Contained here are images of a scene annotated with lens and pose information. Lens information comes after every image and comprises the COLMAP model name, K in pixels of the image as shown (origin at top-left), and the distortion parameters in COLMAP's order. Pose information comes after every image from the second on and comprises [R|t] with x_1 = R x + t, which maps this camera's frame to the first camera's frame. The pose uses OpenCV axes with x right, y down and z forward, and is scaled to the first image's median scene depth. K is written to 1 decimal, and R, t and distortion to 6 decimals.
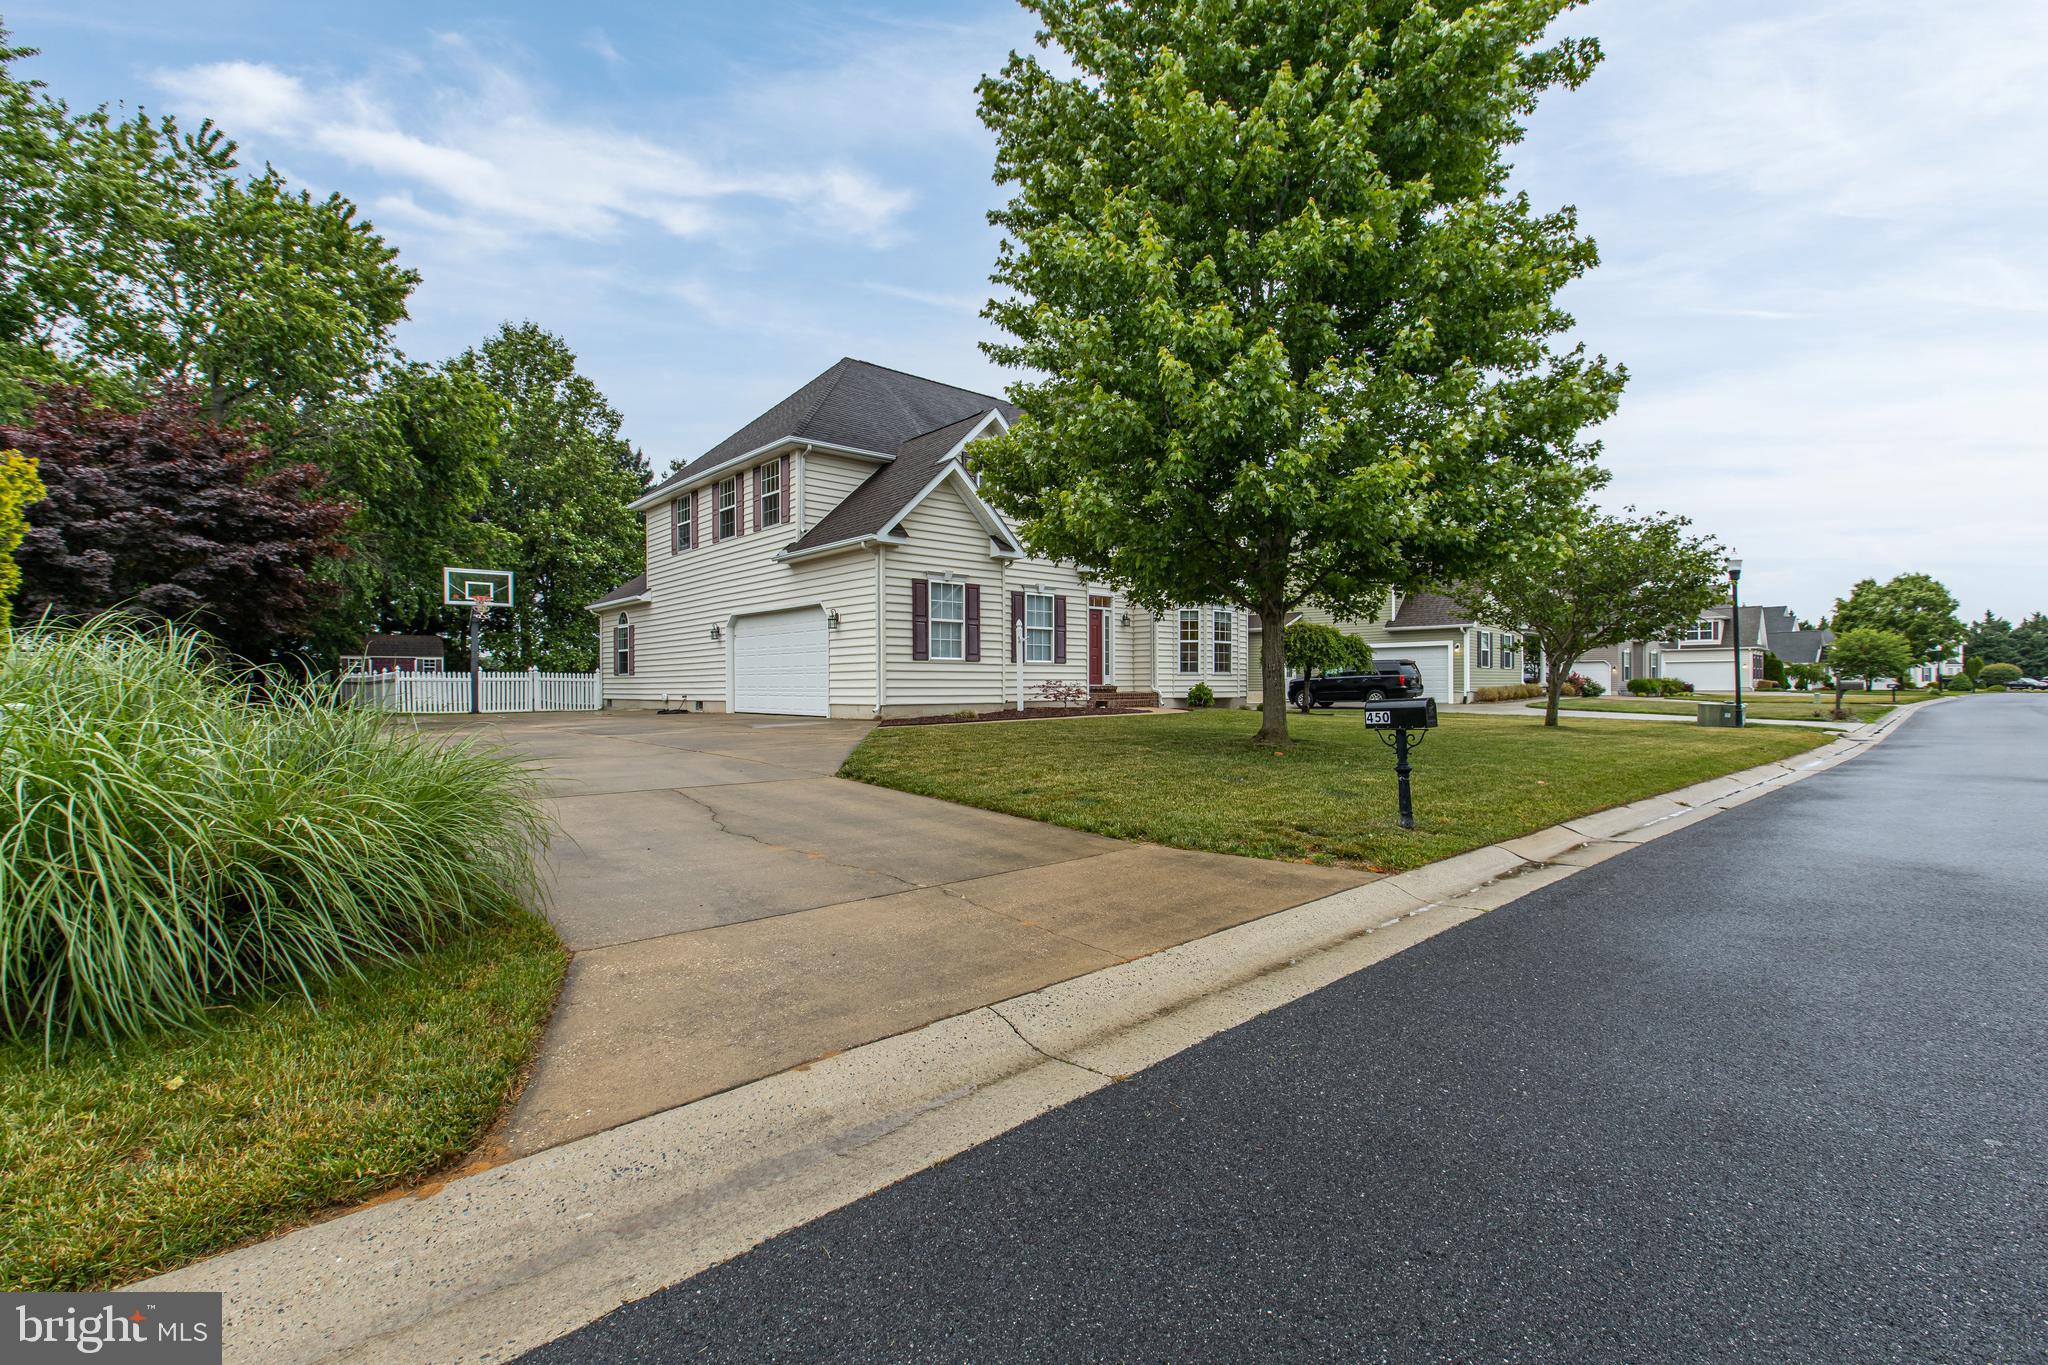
lens RADIAL K [[907.1, 0, 1013.1], [0, 907.1, 683.7], [0, 0, 1]] dist [-0.000548, -0.000023]
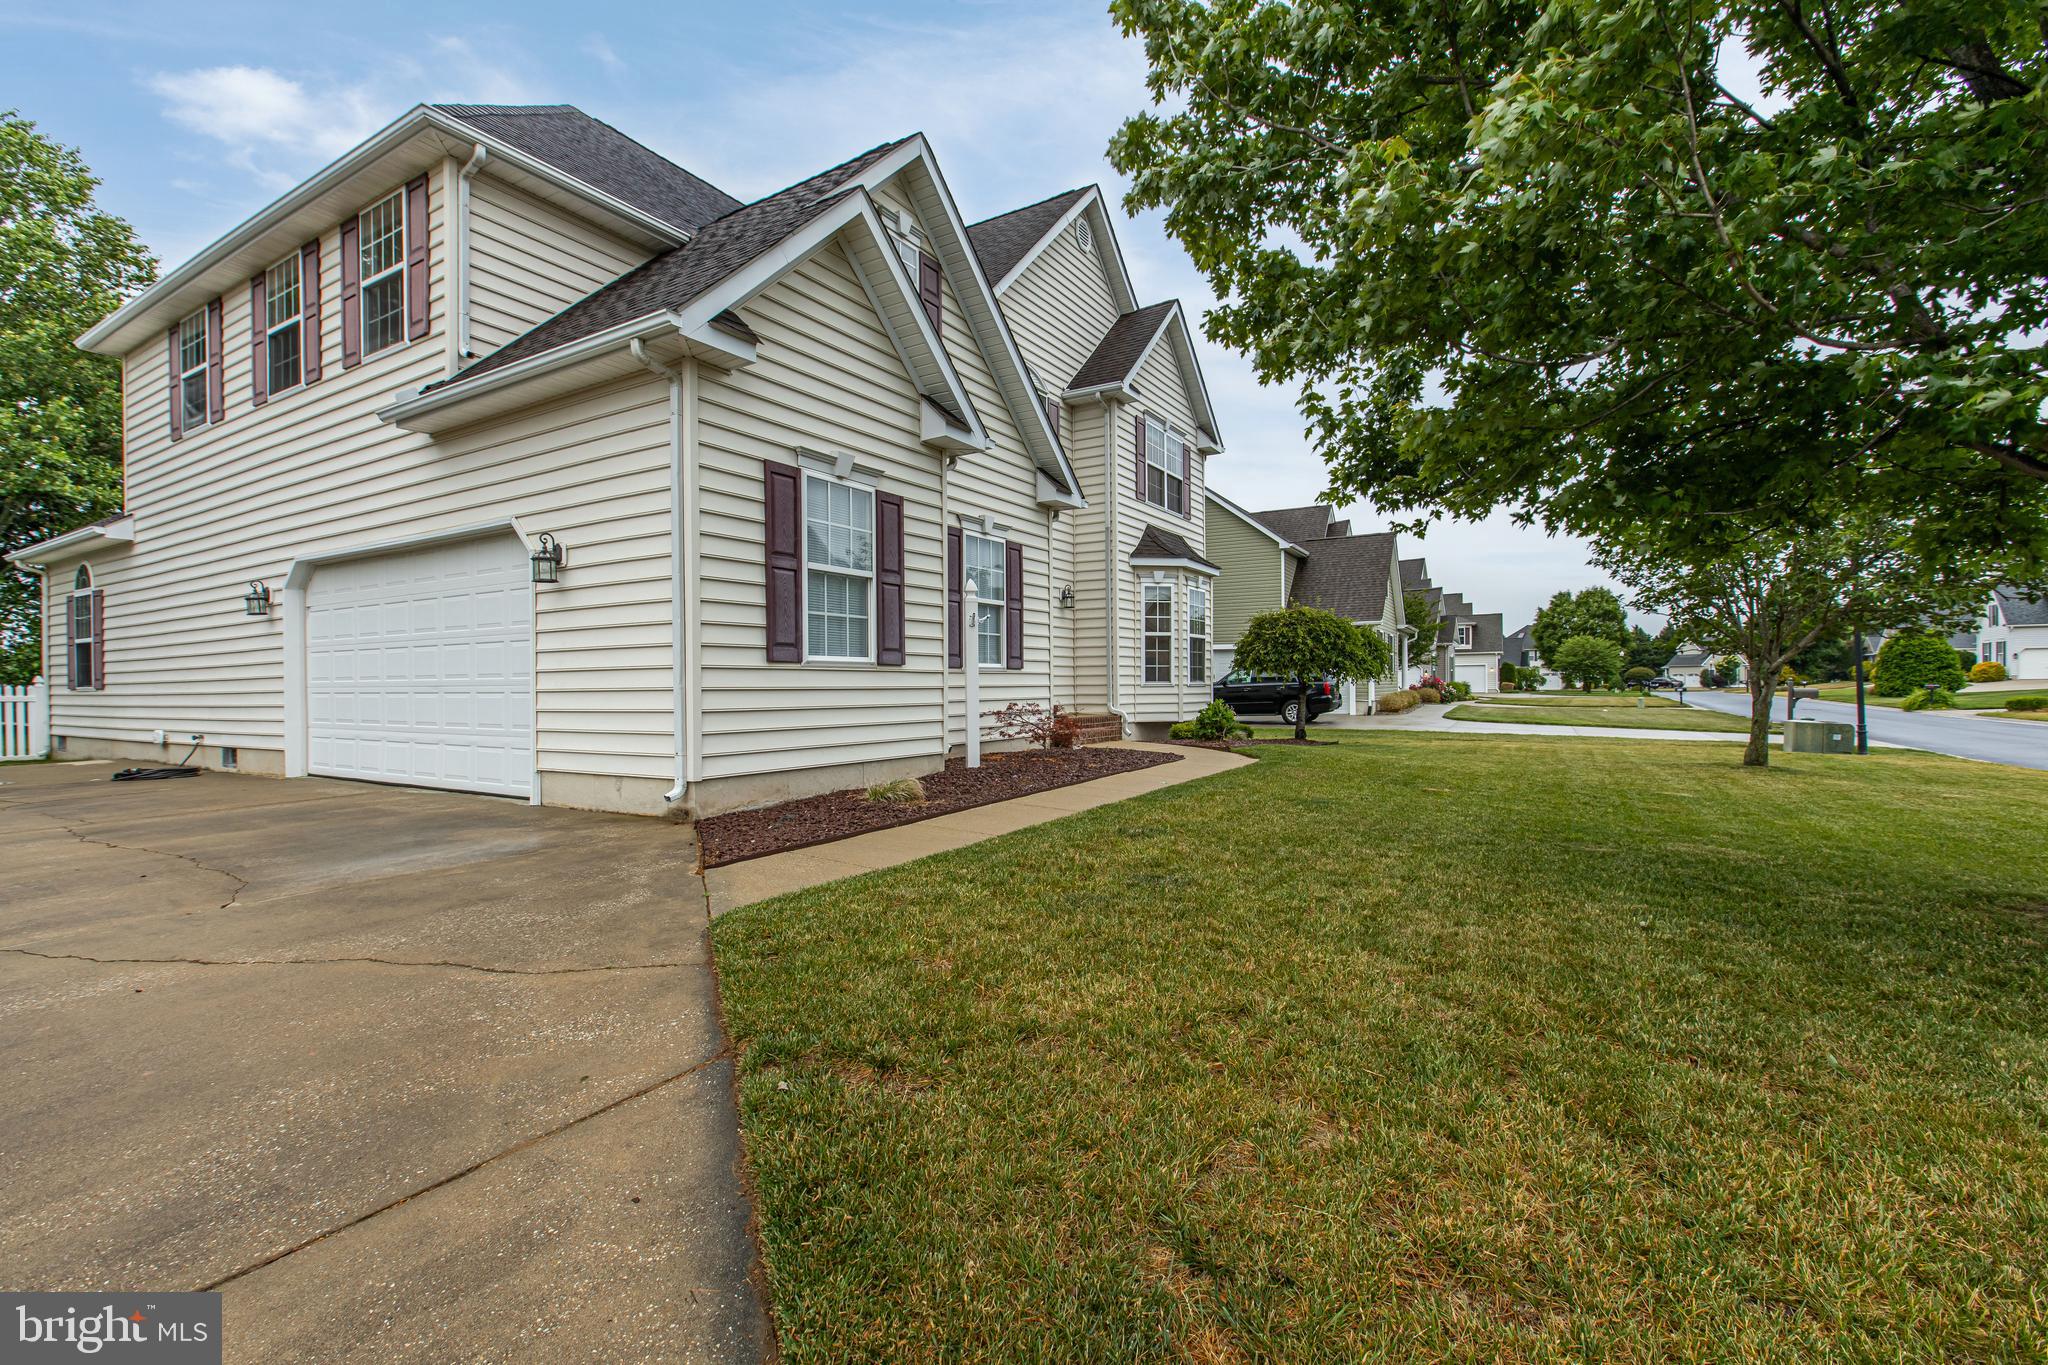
lens RADIAL K [[902.9, 0, 1019.5], [0, 902.9, 691.1], [0, 0, 1]] dist [-0.002824, -0.000418]
pose [[0.958164, -0.006137, 0.286152, -0.103901], [0.004312, 0.999966, 0.007010, -0.013796], [-0.286186, -0.005483, 0.958158, 0.515545]]
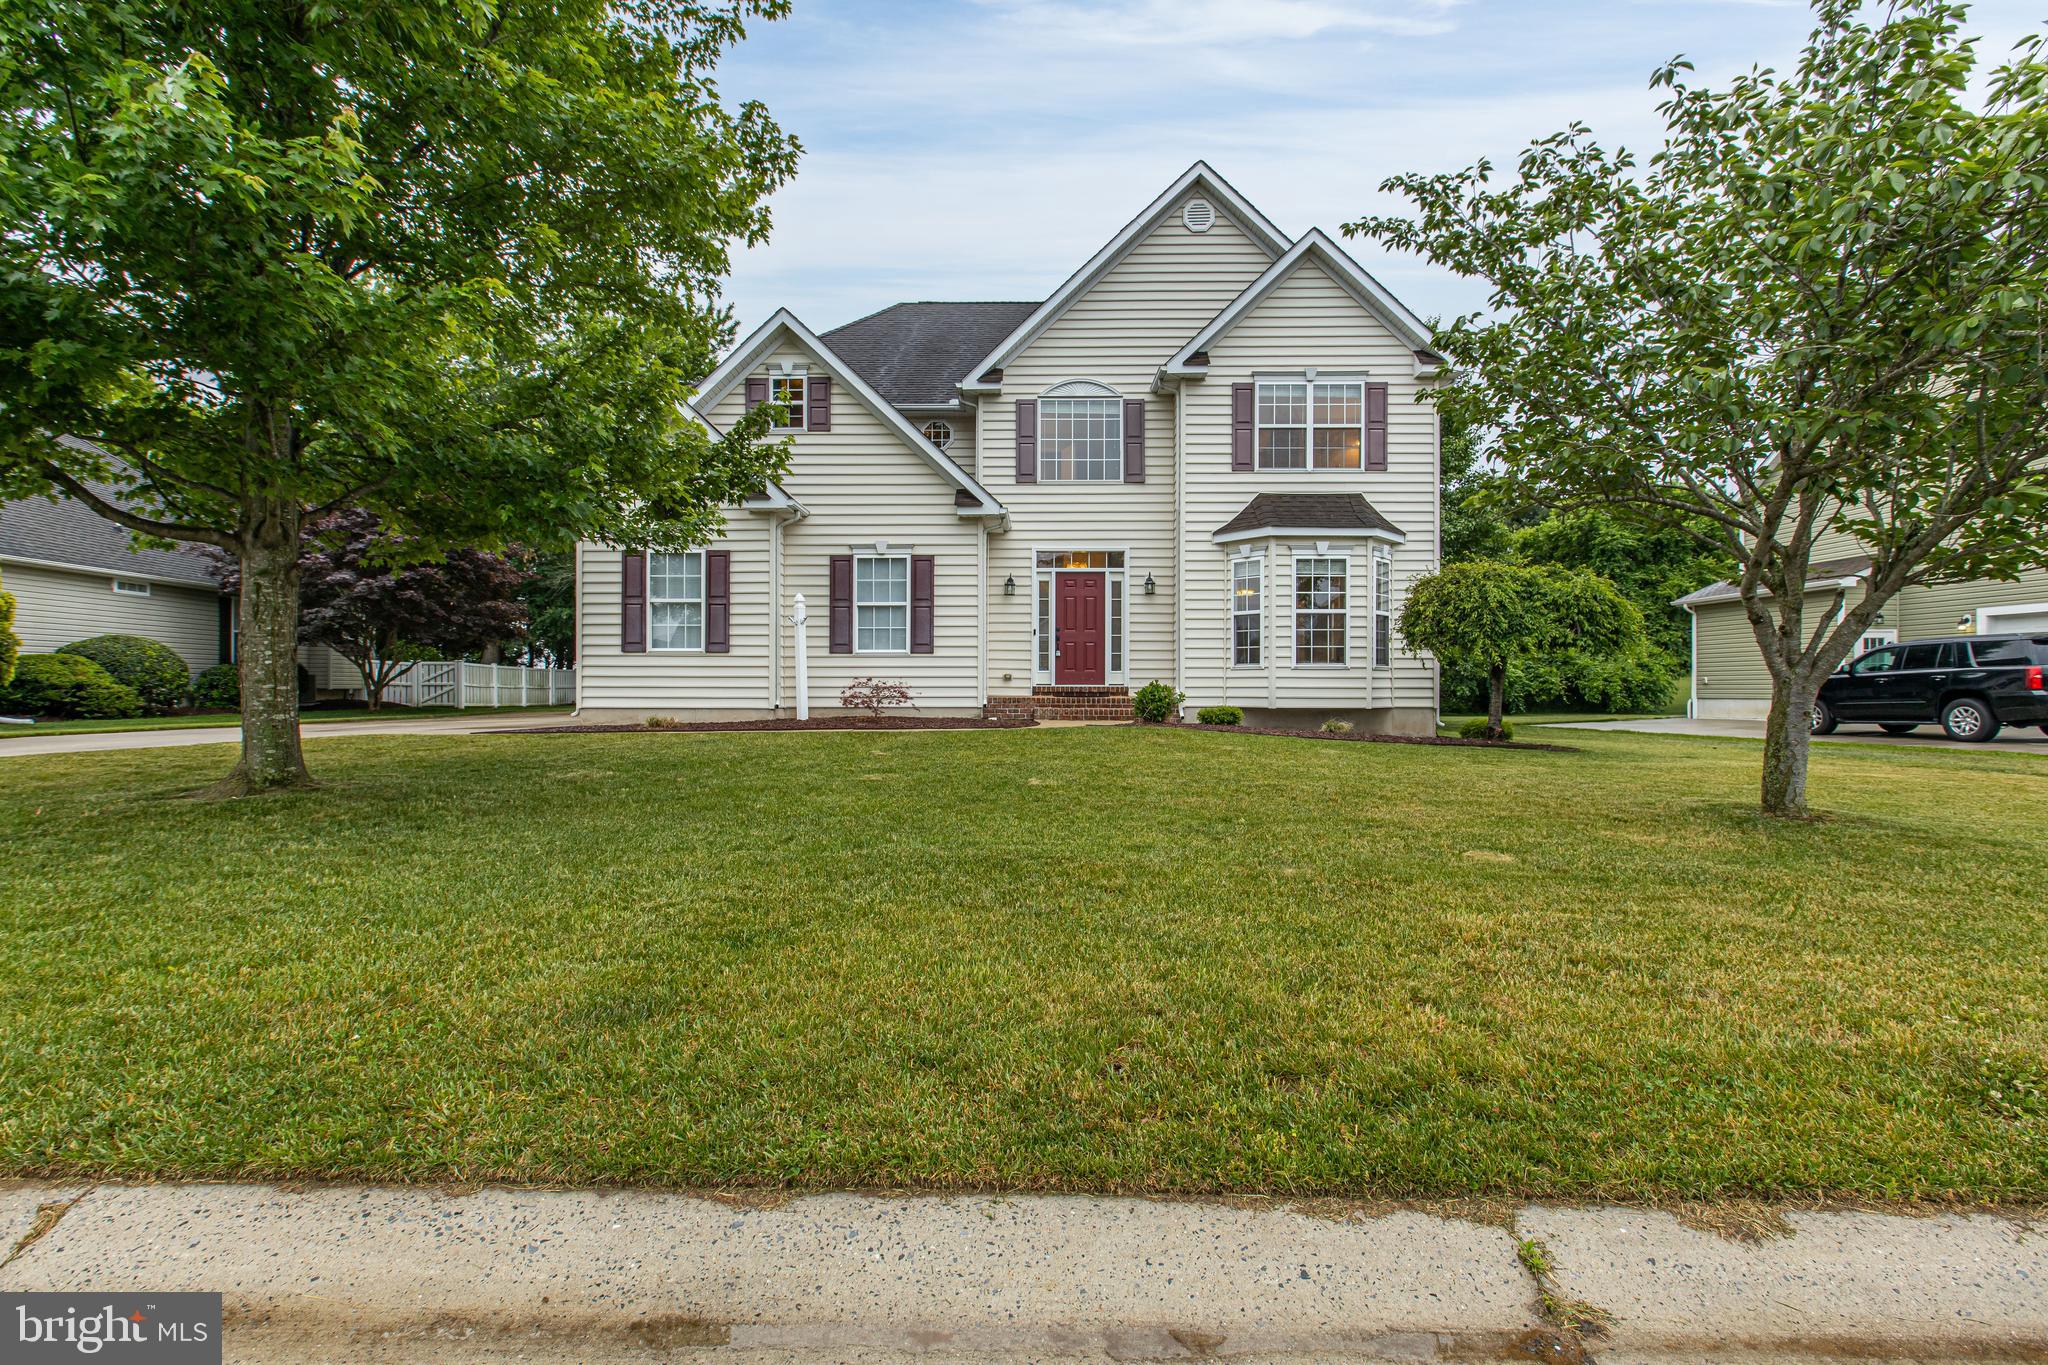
lens RADIAL K [[902.9, 0, 1019.5], [0, 902.9, 691.1], [0, 0, 1]] dist [-0.002824, -0.000418]
pose [[0.738396, 0.006878, -0.674332, 0.602890], [-0.002207, 0.999967, 0.007783, 0.000846], [0.674364, -0.004259, 0.738387, 0.572923]]
